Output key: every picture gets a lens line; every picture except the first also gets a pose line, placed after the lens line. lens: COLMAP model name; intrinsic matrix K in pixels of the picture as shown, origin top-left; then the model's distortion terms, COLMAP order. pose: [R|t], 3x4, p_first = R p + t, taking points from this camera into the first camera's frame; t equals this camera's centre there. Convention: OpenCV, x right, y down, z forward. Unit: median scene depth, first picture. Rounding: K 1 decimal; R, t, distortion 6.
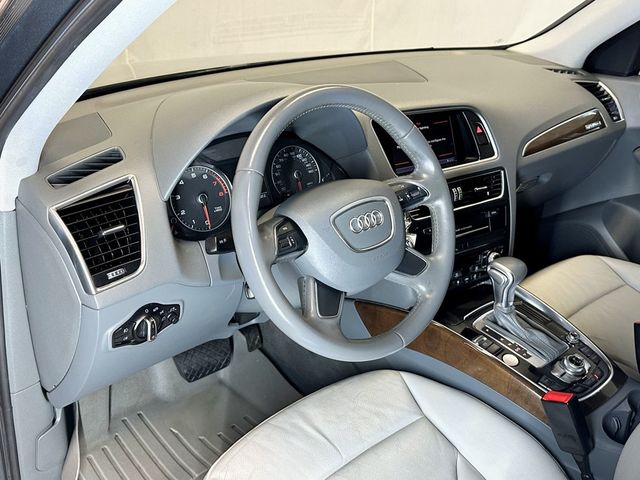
lens RADIAL K [[595.3, 0, 320.0], [0, 595.3, 240.0], [0, 0, 1]] dist [0.129742, -0.291435]
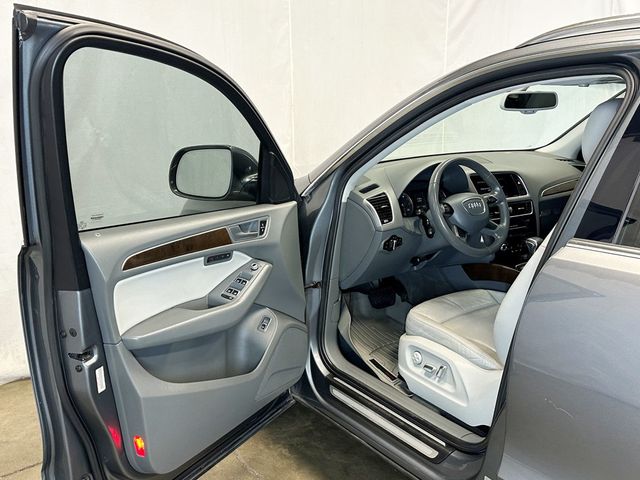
lens RADIAL K [[595.3, 0, 320.0], [0, 595.3, 240.0], [0, 0, 1]] dist [0.129742, -0.291435]
pose [[0.996498, -0.003107, -0.083563, -0.368574], [-0.012823, 0.981813, -0.189416, 0.602353], [0.082632, 0.189824, 0.978335, -1.560797]]
